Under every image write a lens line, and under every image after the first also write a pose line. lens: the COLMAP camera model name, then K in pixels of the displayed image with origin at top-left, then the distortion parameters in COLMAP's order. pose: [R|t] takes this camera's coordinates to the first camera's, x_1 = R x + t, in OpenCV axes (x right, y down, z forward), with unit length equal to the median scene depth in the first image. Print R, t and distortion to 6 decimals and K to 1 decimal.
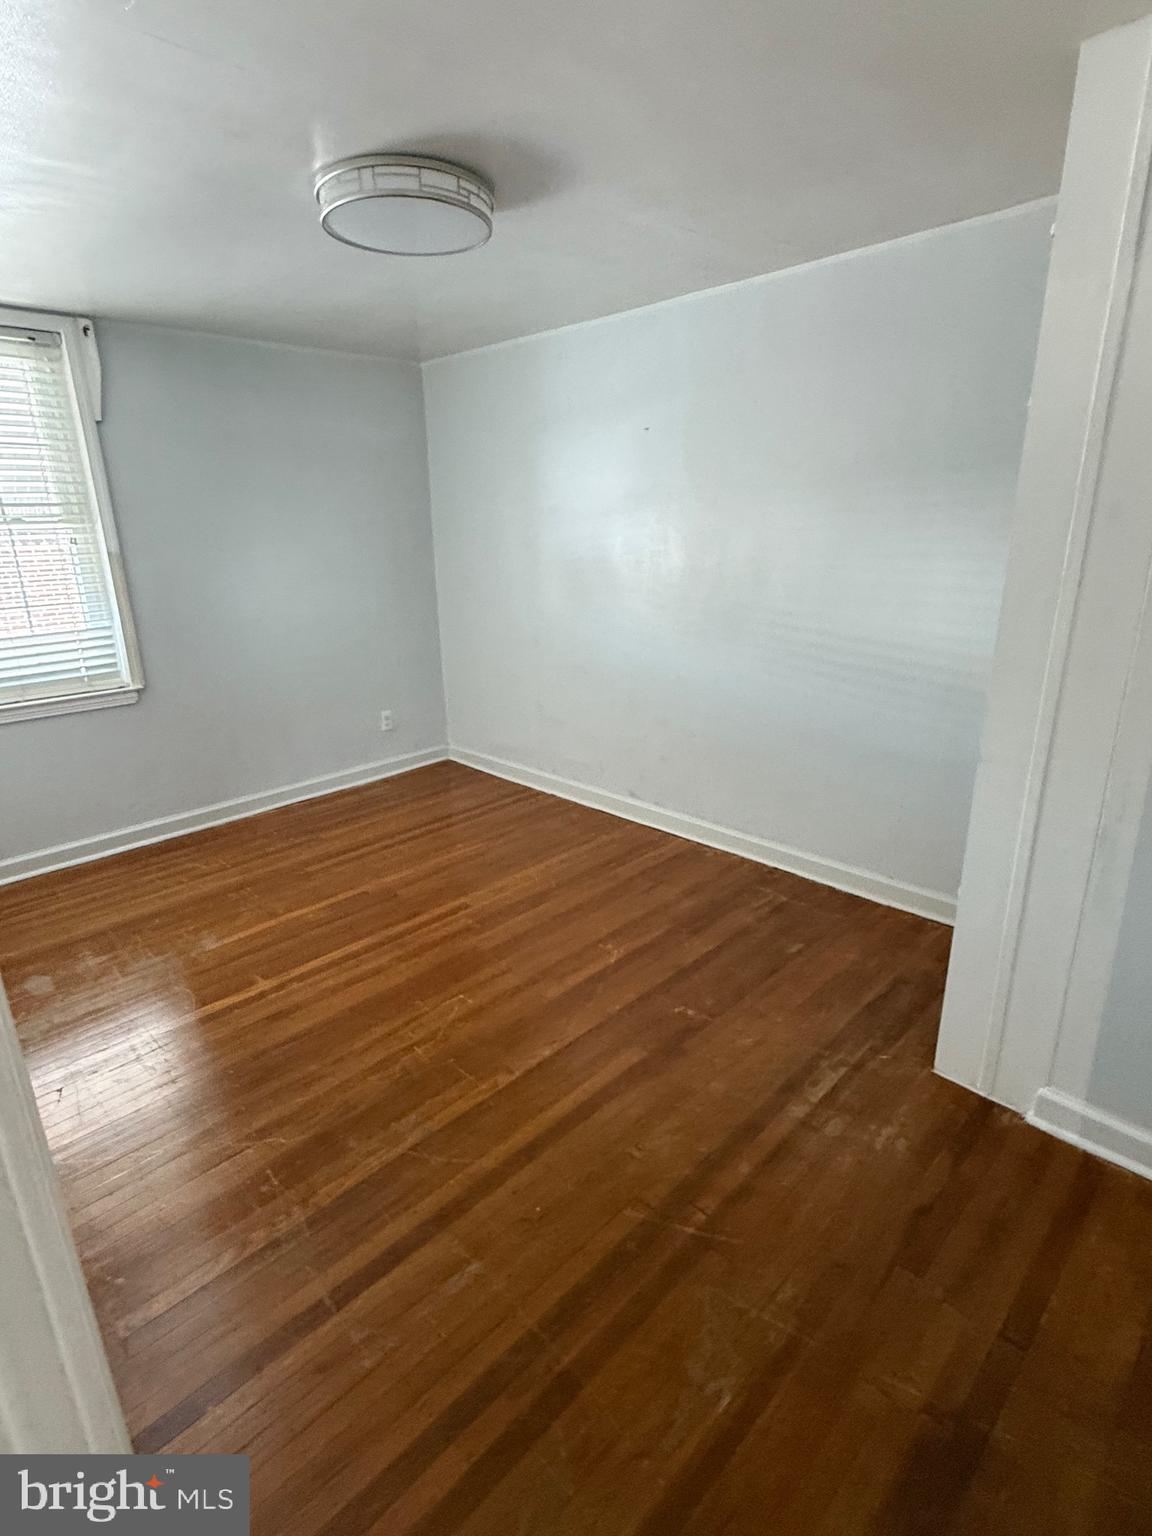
lens RADIAL K [[779.7, 0, 577.0], [0, 779.7, 765.4], [0, 0, 1]] dist [-0.005272, -0.000309]
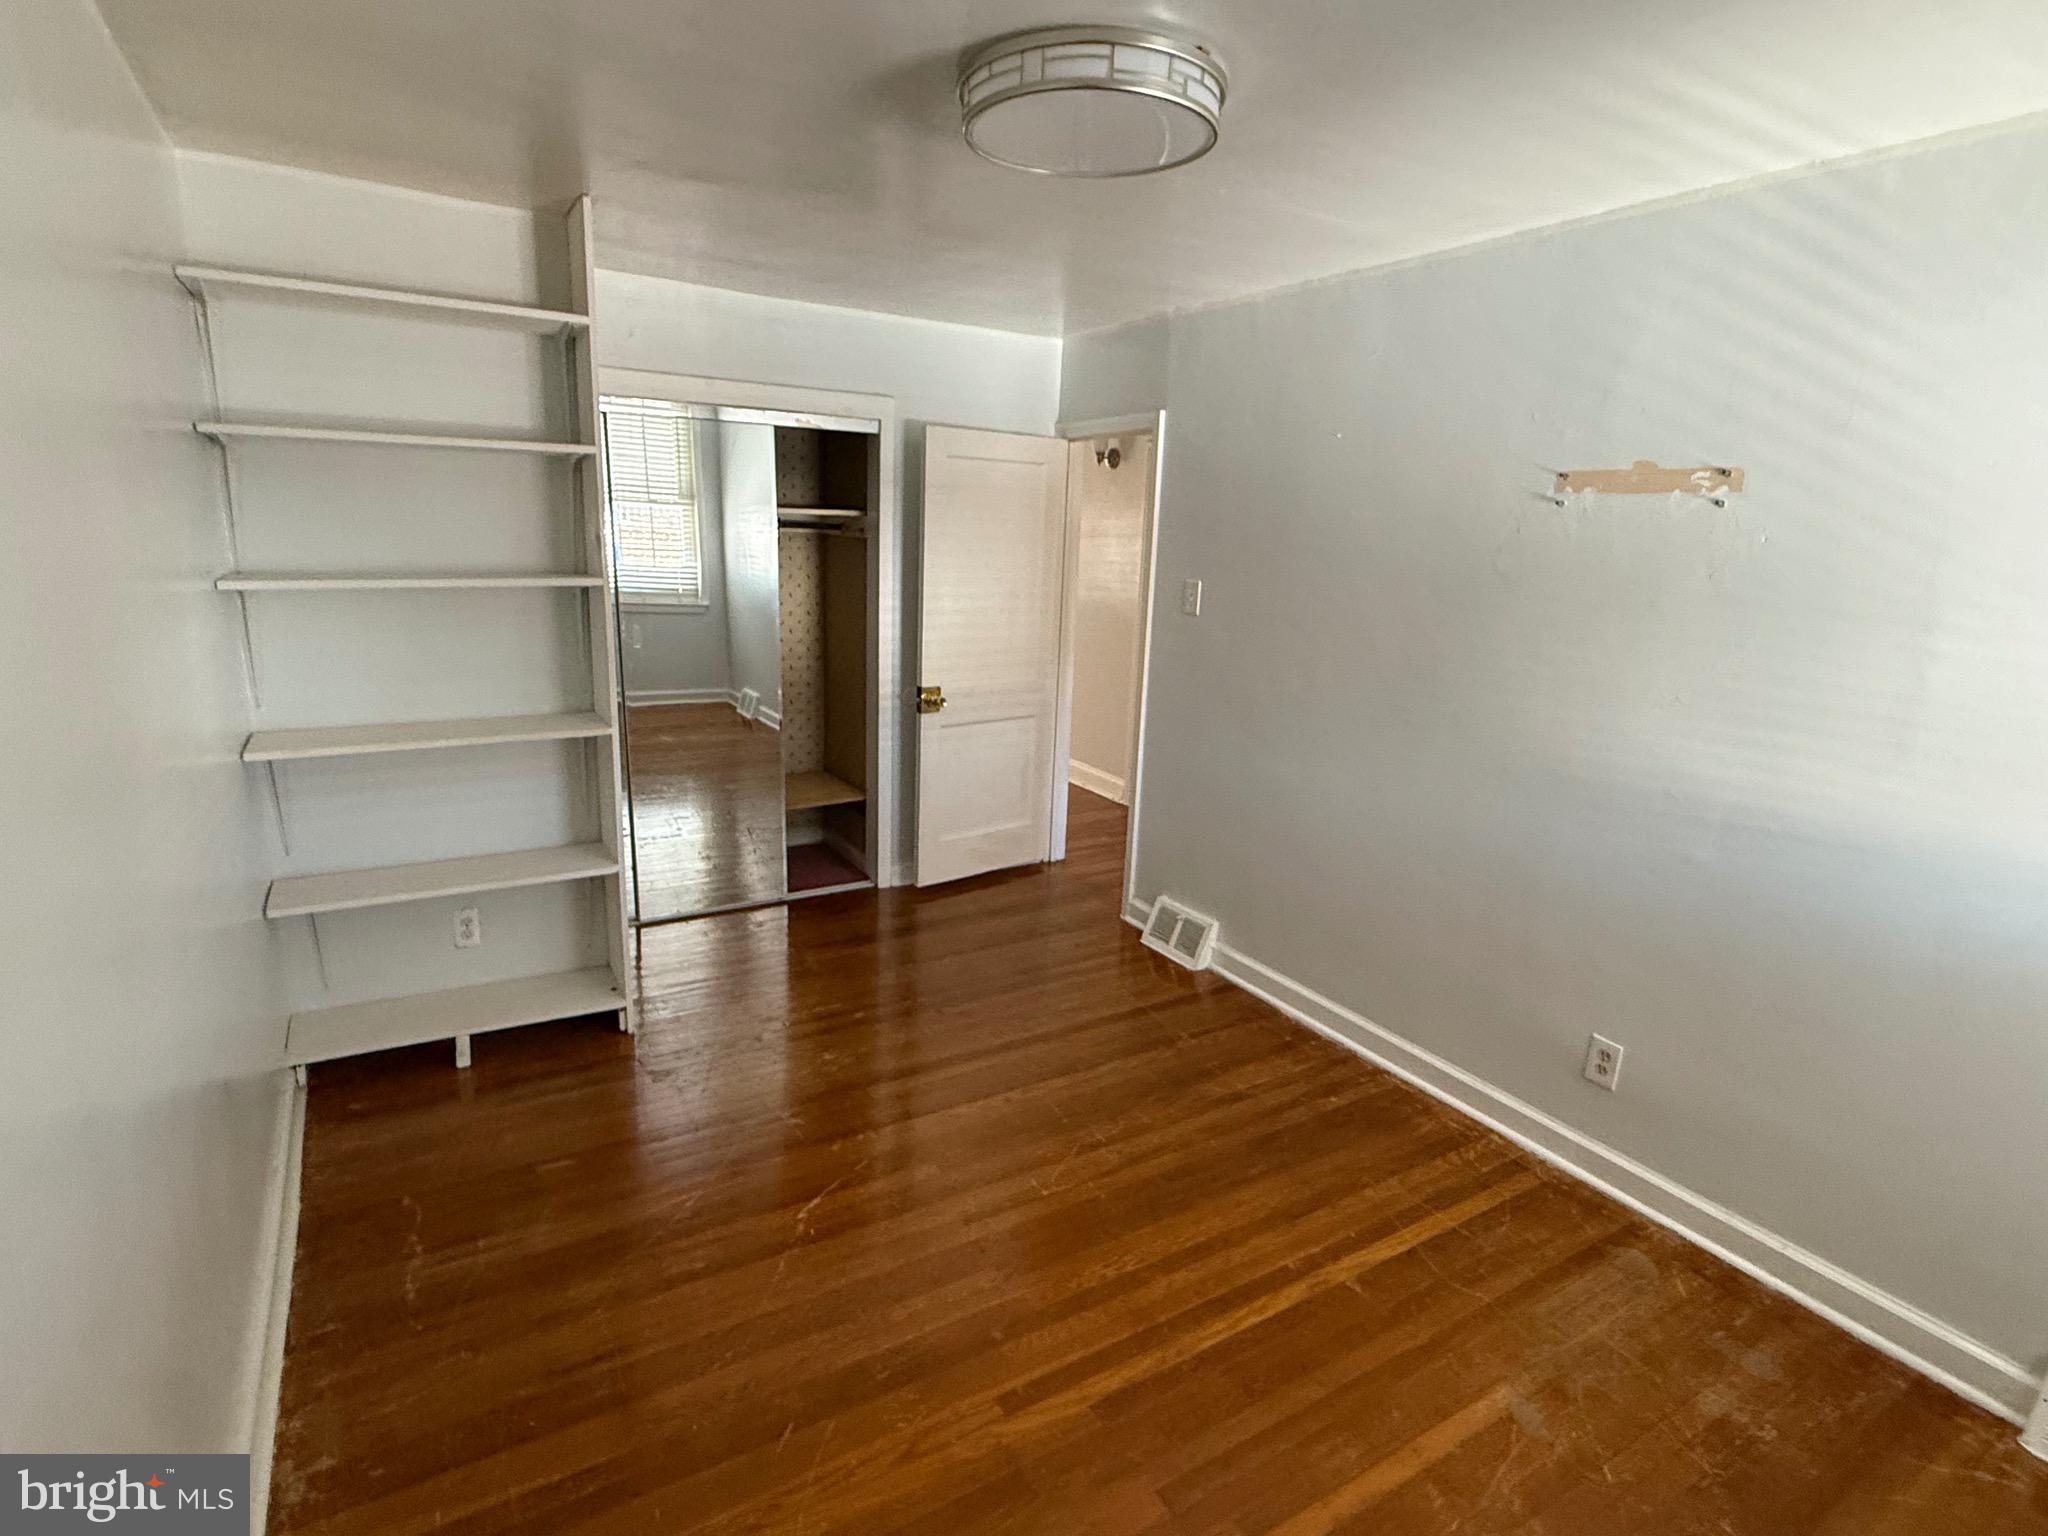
lens RADIAL K [[1060.4, 0, 1023.3], [0, 1060.4, 776.0], [0, 0, 1]] dist [0.003262, 0.000623]
pose [[-0.970868, -0.081710, 0.225253, -0.296527], [0.047430, 0.855929, 0.514914, -0.509985], [-0.234874, 0.510597, -0.827118, 1.502914]]
